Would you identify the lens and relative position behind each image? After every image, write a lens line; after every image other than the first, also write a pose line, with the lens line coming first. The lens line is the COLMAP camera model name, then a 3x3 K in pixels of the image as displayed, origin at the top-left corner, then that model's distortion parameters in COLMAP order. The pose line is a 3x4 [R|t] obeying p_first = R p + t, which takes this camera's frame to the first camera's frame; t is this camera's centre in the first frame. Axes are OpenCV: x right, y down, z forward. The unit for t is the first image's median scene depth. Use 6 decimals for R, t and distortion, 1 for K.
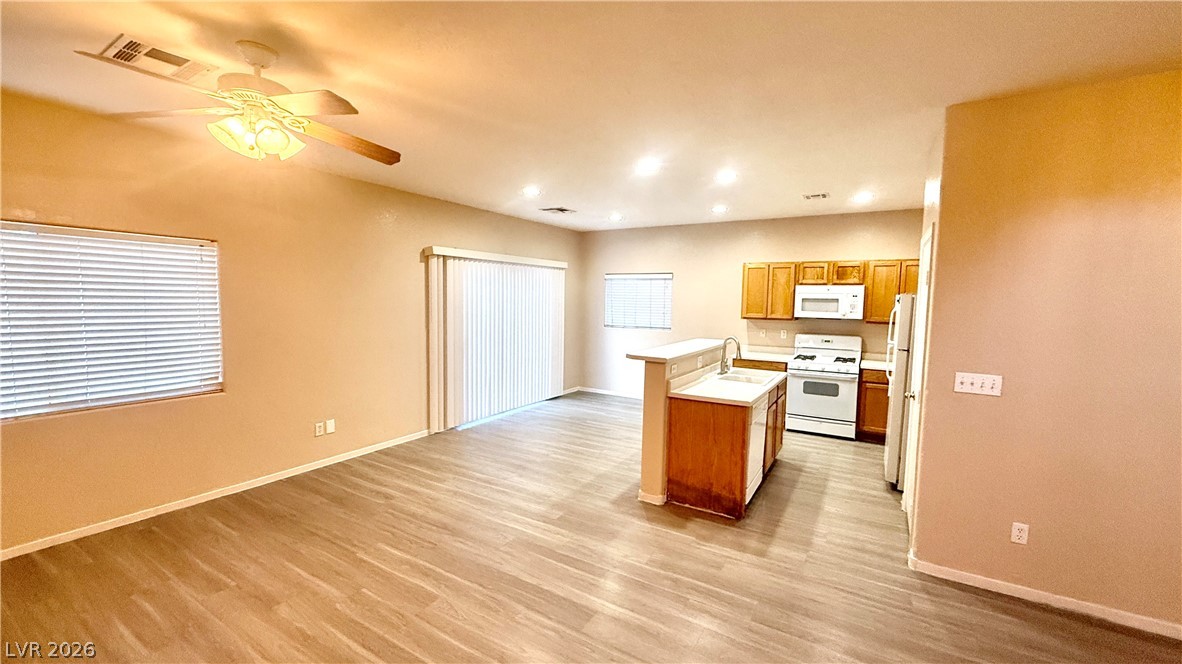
lens RADIAL K [[469.8, 0, 588.8], [0, 469.8, 336.3], [0, 0, 1]] dist [0.000598, -0.000244]
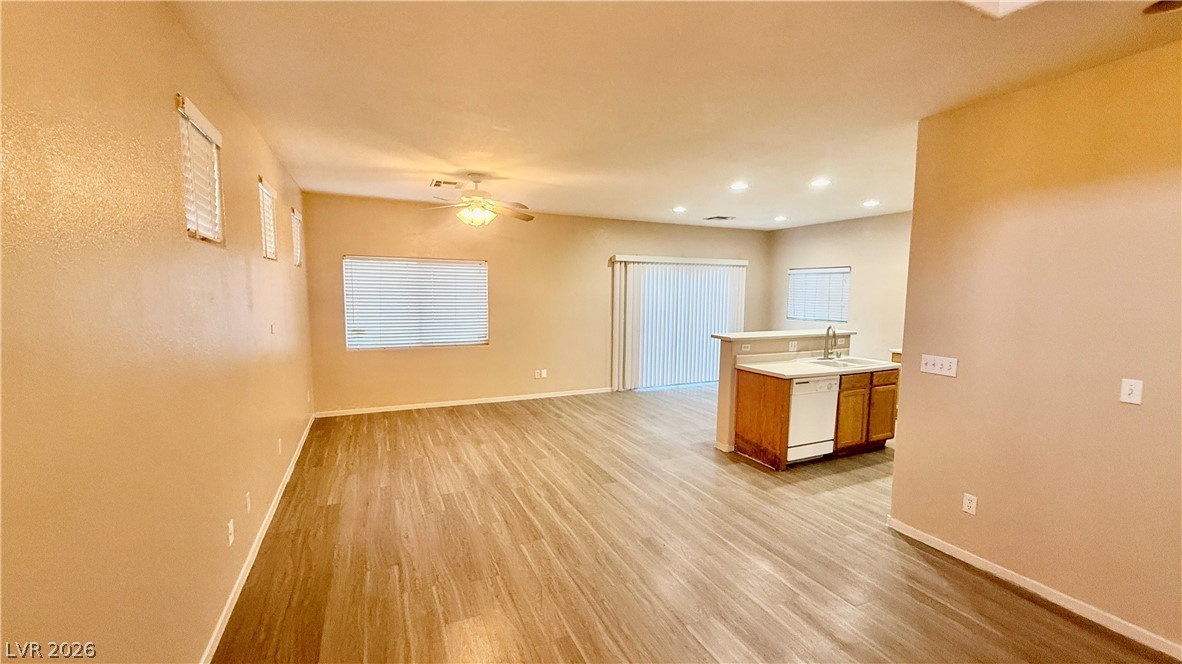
lens RADIAL K [[469.8, 0, 589.2], [0, 469.8, 338.7], [0, 0, 1]] dist [0.000598, -0.000244]
pose [[0.829629, 0.049052, -0.556156, 0.540392], [-0.041312, 0.998796, 0.026466, 0.030615], [0.556785, 0.001019, 0.830656, -0.278239]]
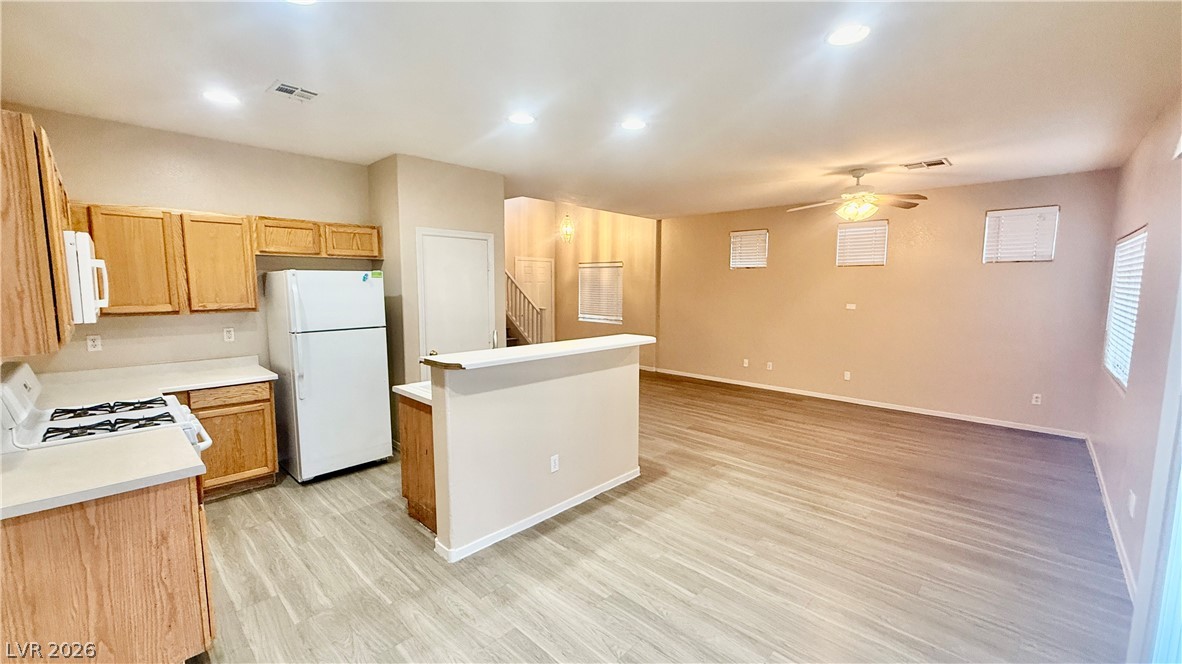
lens RADIAL K [[469.8, 0, 587.8], [0, 469.8, 332.7], [0, 0, 1]] dist [0.000598, -0.000244]
pose [[-0.975274, -0.042607, 0.216855, 0.005993], [-0.001509, 0.982501, 0.186250, -0.159842], [-0.220996, 0.181317, -0.958272, 2.019627]]
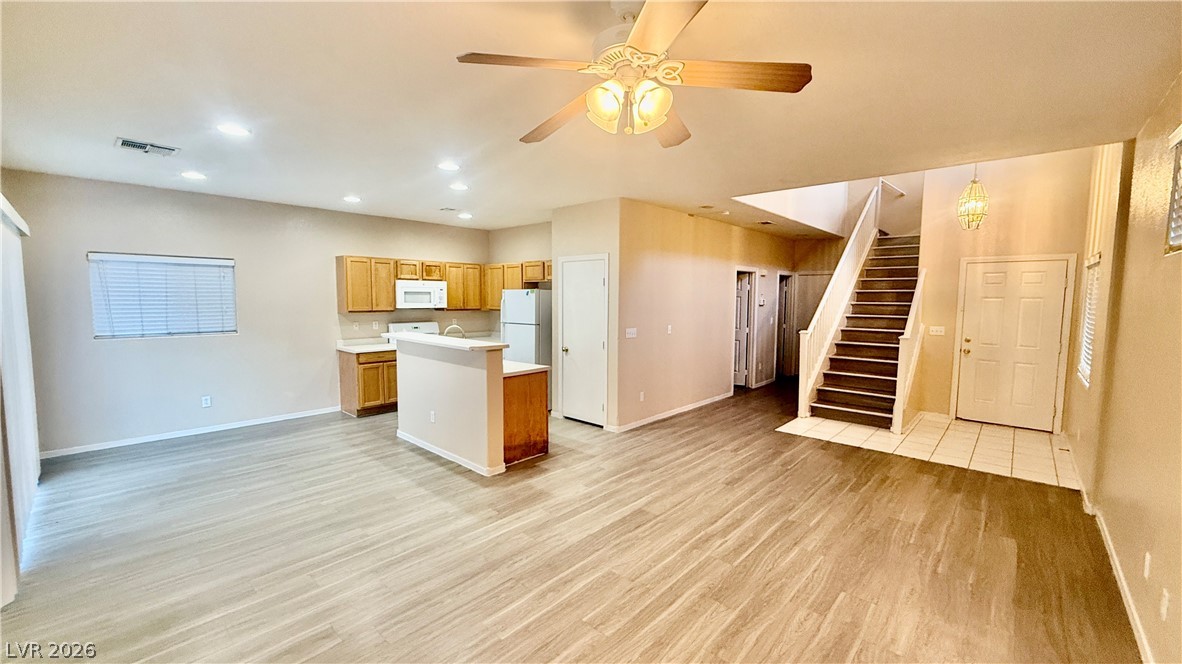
lens RADIAL K [[469.8, 0, 587.8], [0, 469.8, 333.8], [0, 0, 1]] dist [0.000598, -0.000244]
pose [[0.199987, -0.094486, 0.975232, -0.915575], [0.076823, 0.993787, 0.080530, -0.058404], [-0.976782, 0.058815, 0.206004, 0.538602]]
